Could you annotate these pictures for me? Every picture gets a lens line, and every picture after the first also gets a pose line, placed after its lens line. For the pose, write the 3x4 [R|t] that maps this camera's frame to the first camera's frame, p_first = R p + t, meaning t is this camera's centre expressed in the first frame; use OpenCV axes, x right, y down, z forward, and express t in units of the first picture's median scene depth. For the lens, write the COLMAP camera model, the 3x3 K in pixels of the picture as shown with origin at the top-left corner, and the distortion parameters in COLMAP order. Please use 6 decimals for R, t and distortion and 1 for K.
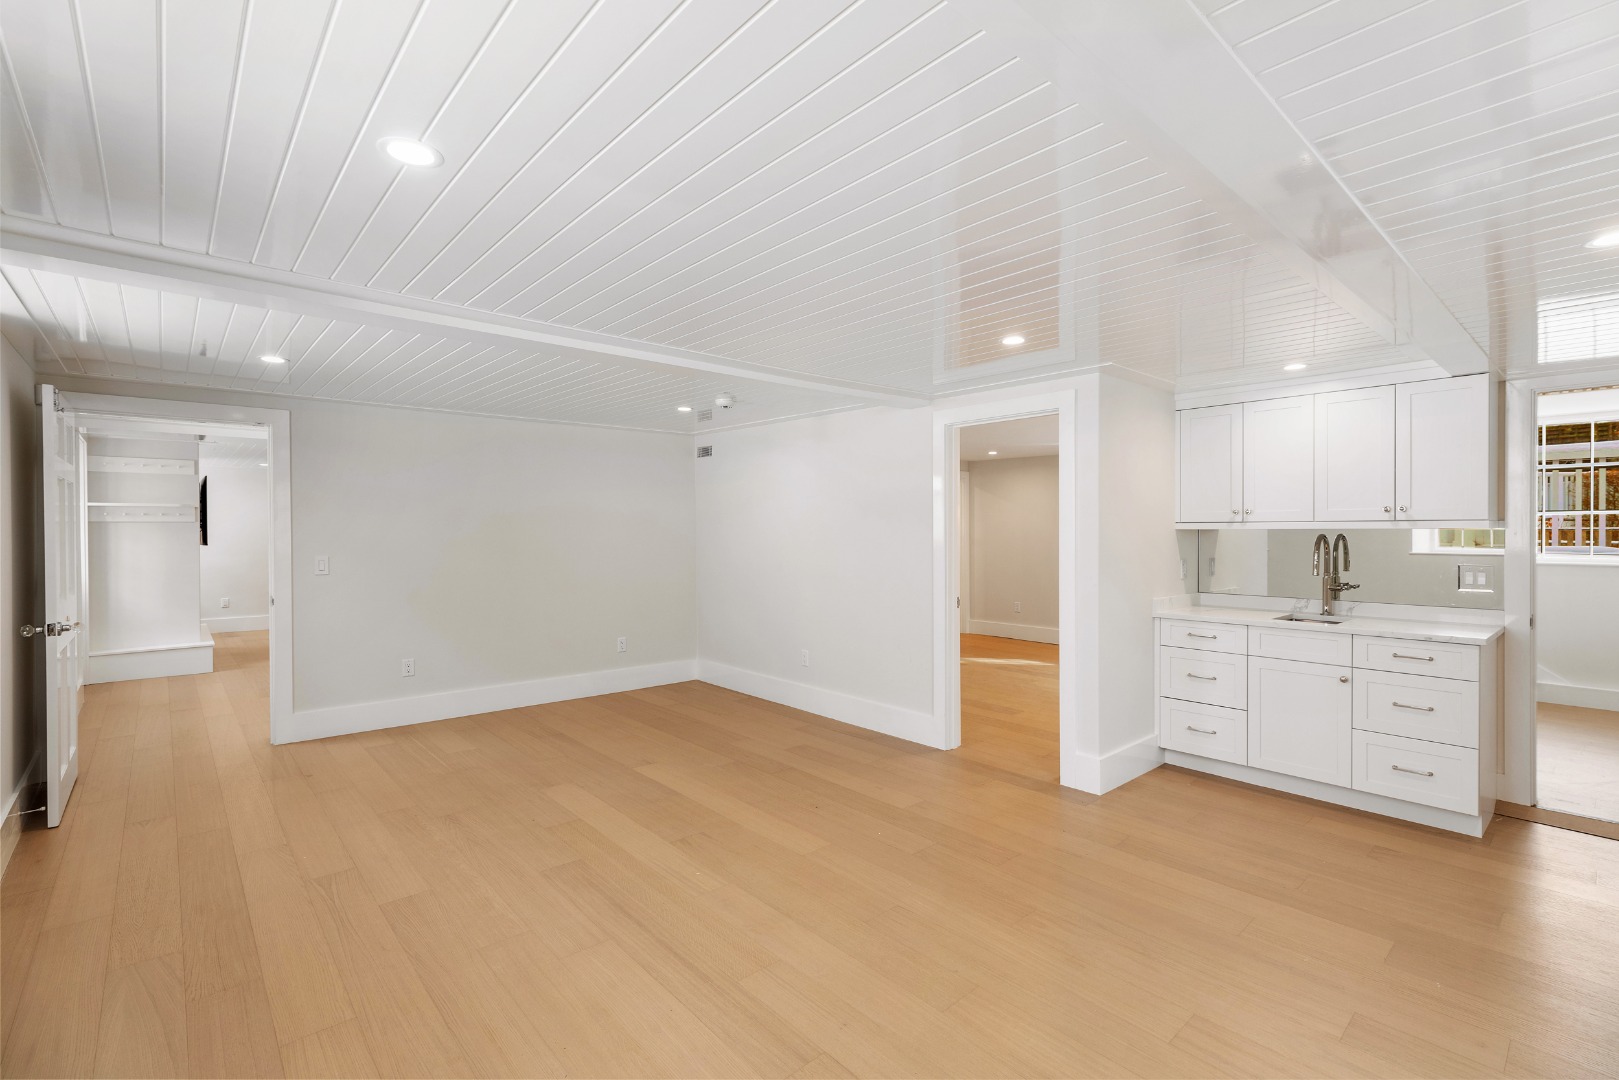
lens RADIAL K [[721.0, 0, 809.4], [0, 721.0, 537.3], [0, 0, 1]] dist [0.001031, -0.000757]
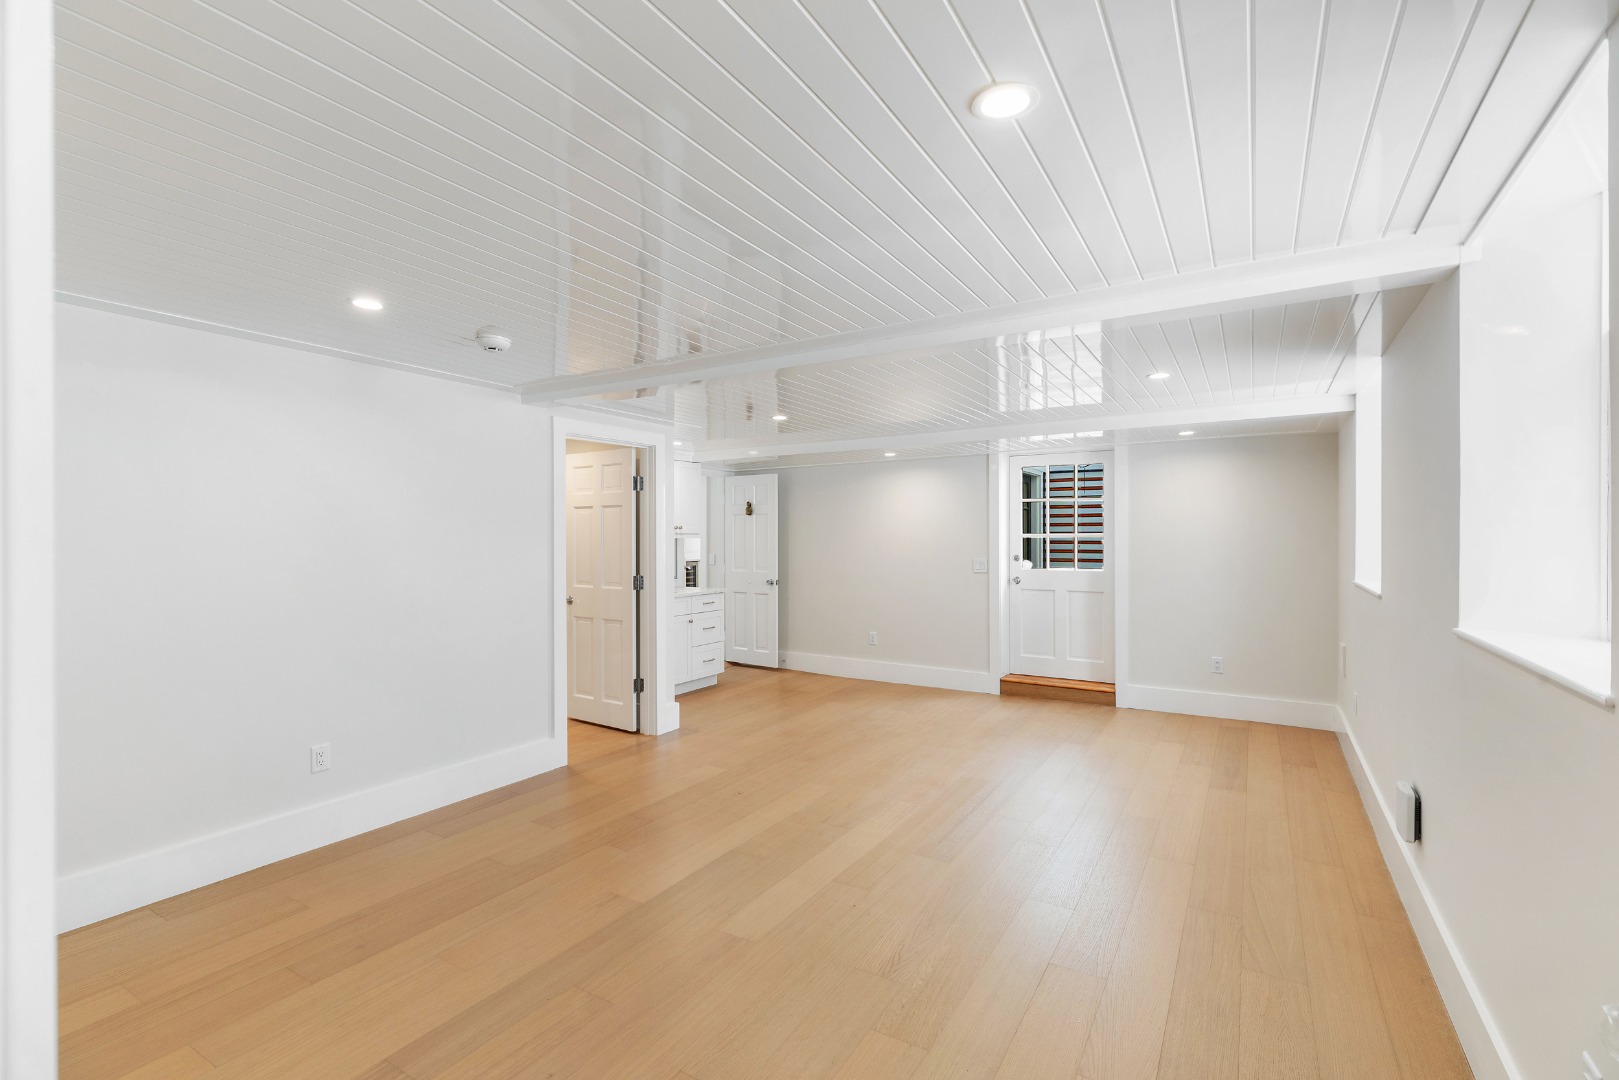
lens RADIAL K [[721.0, 0, 809.4], [0, 721.0, 537.3], [0, 0, 1]] dist [0.001031, -0.000757]
pose [[-0.283519, -0.001499, 0.958965, -1.102118], [0.013376, 0.999895, 0.005517, -0.023296], [-0.958873, 0.014391, -0.283469, 1.229667]]
